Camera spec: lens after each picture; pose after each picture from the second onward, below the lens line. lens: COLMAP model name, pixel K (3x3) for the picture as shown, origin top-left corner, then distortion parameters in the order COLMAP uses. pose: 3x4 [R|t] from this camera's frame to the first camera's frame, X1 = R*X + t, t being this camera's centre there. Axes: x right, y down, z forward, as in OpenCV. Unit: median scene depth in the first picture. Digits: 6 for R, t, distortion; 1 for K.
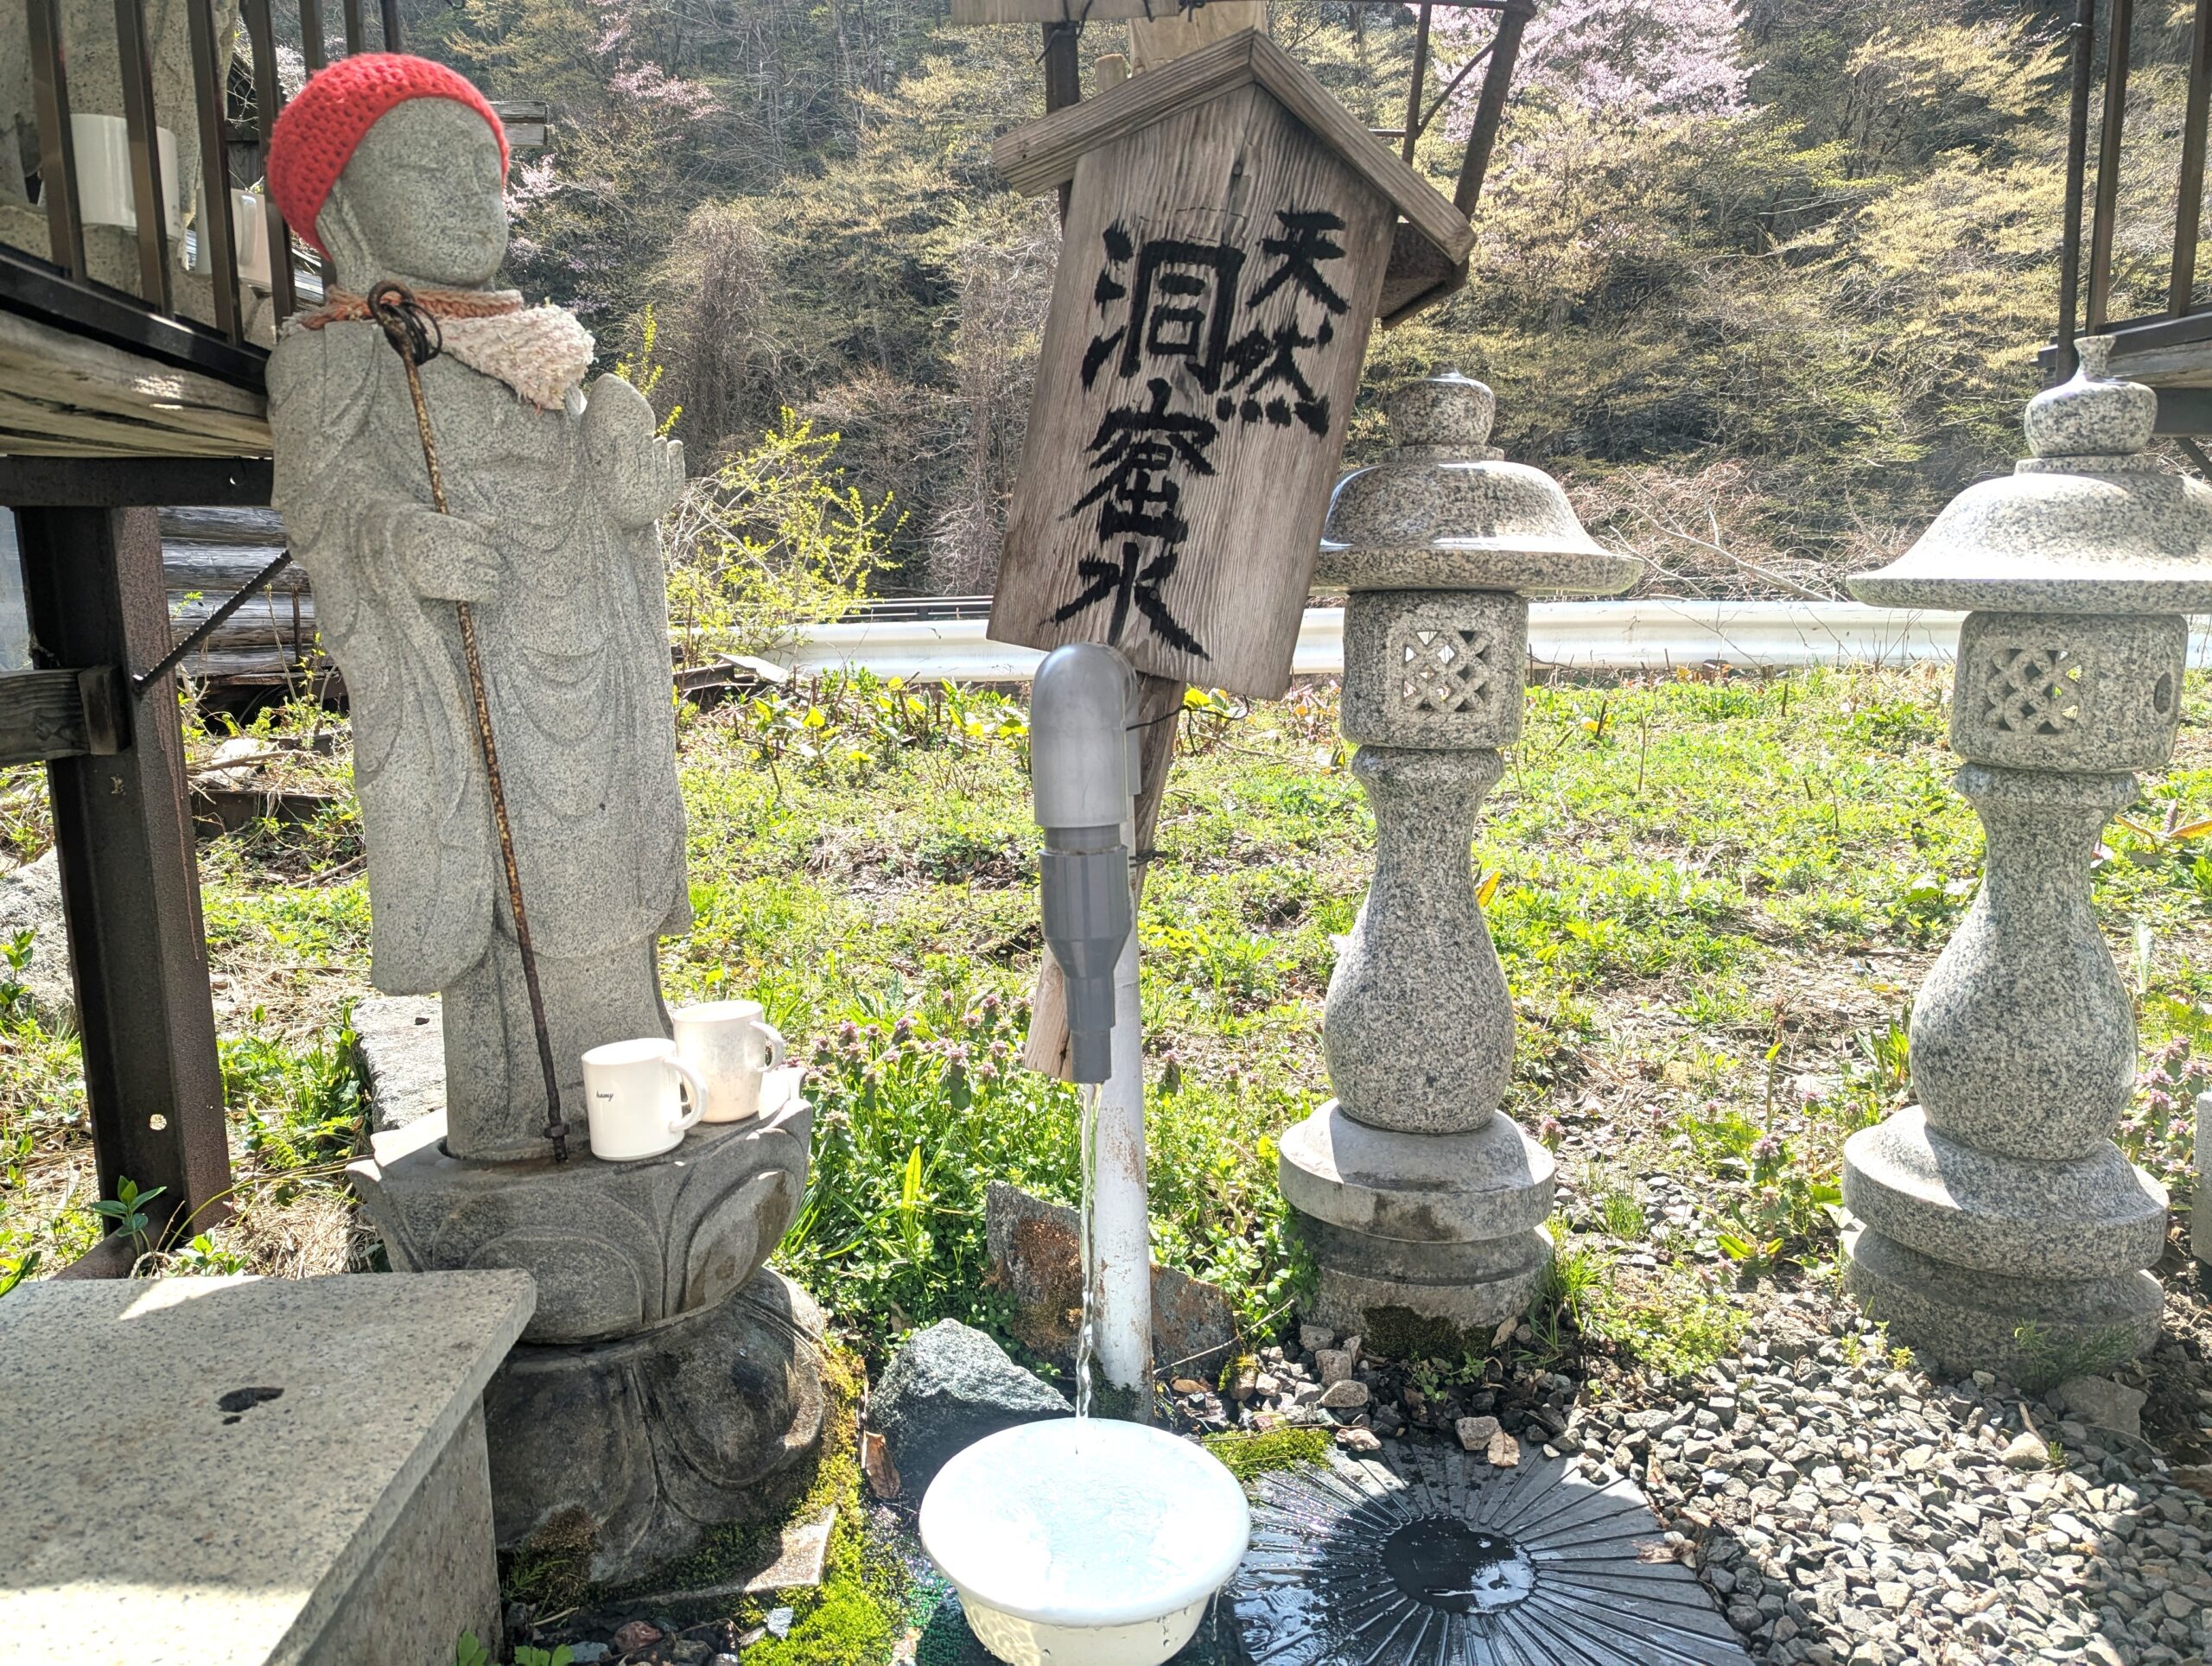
lens RADIAL K [[1550.9, 0, 1098.7], [0, 1550.9, 846.8], [0, 0, 1]] dist [0.062132, -0.049862]
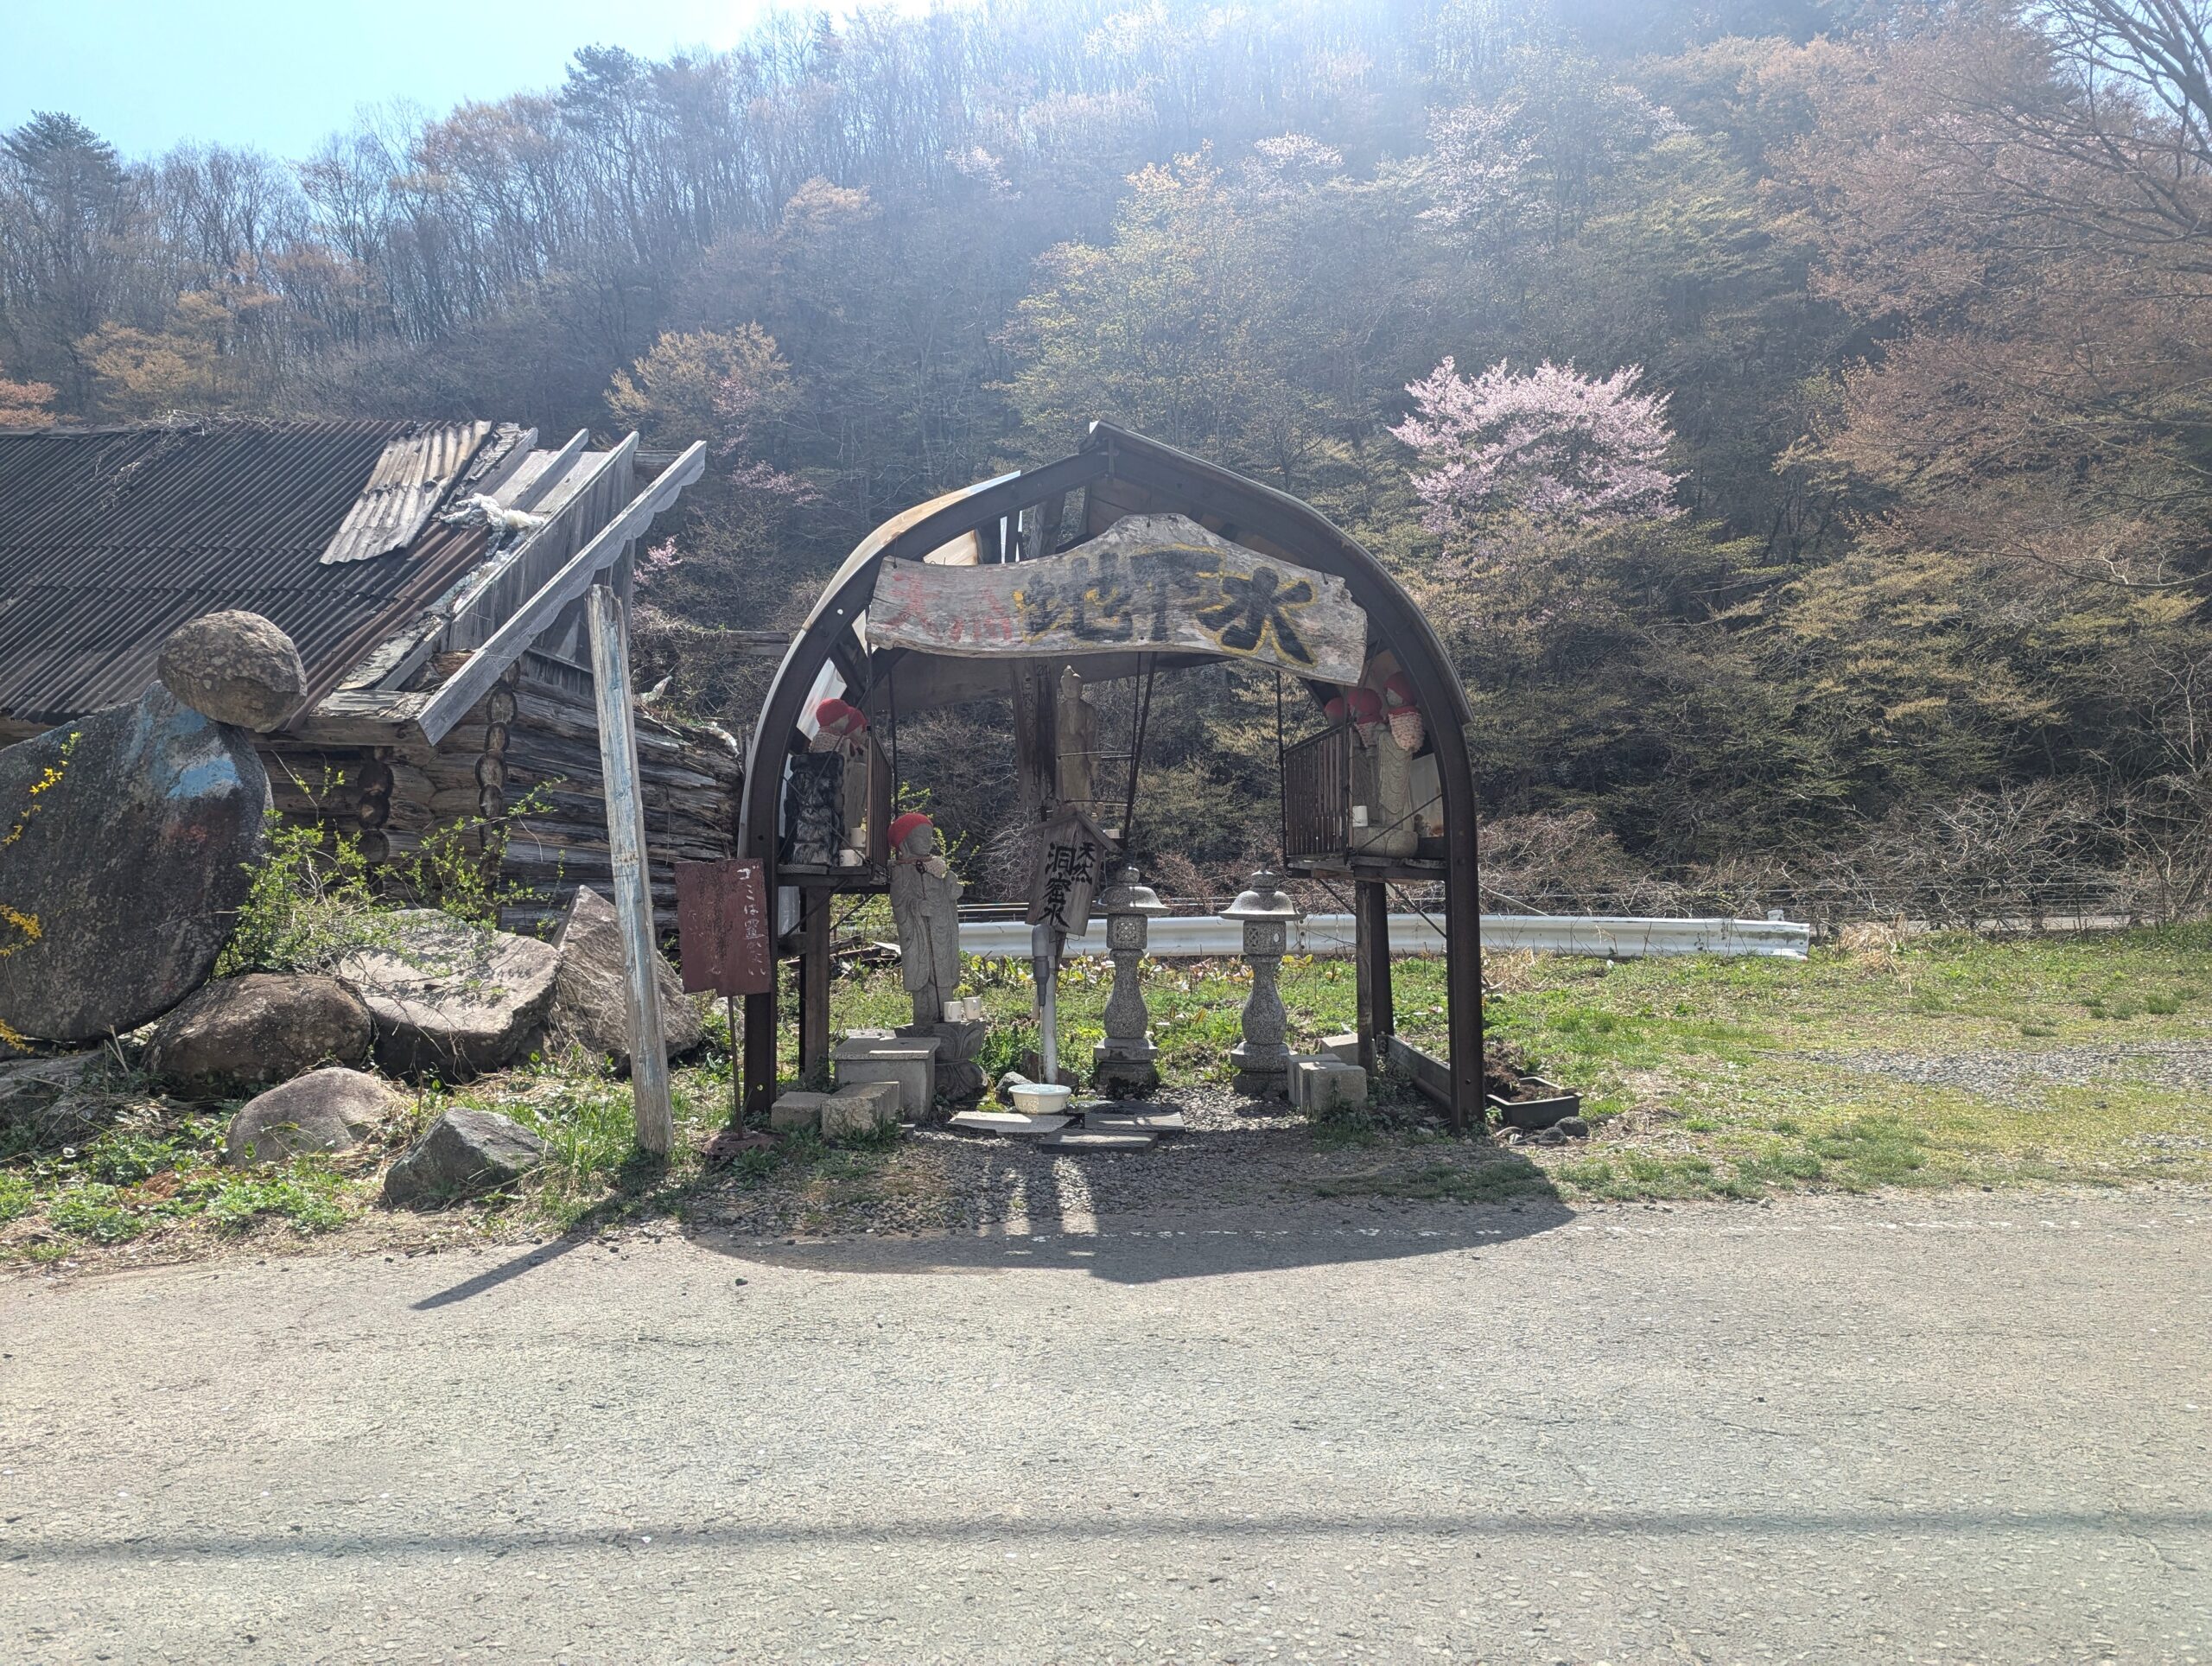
lens RADIAL K [[1557.7, 0, 1106.0], [0, 1557.7, 833.0], [0, 0, 1]] dist [0.076597, -0.078817]
pose [[0.999591, 0.003267, -0.028428, 0.300130], [-0.008936, 0.979418, -0.201642, 0.533493], [0.027184, 0.201814, 0.979047, -3.587707]]
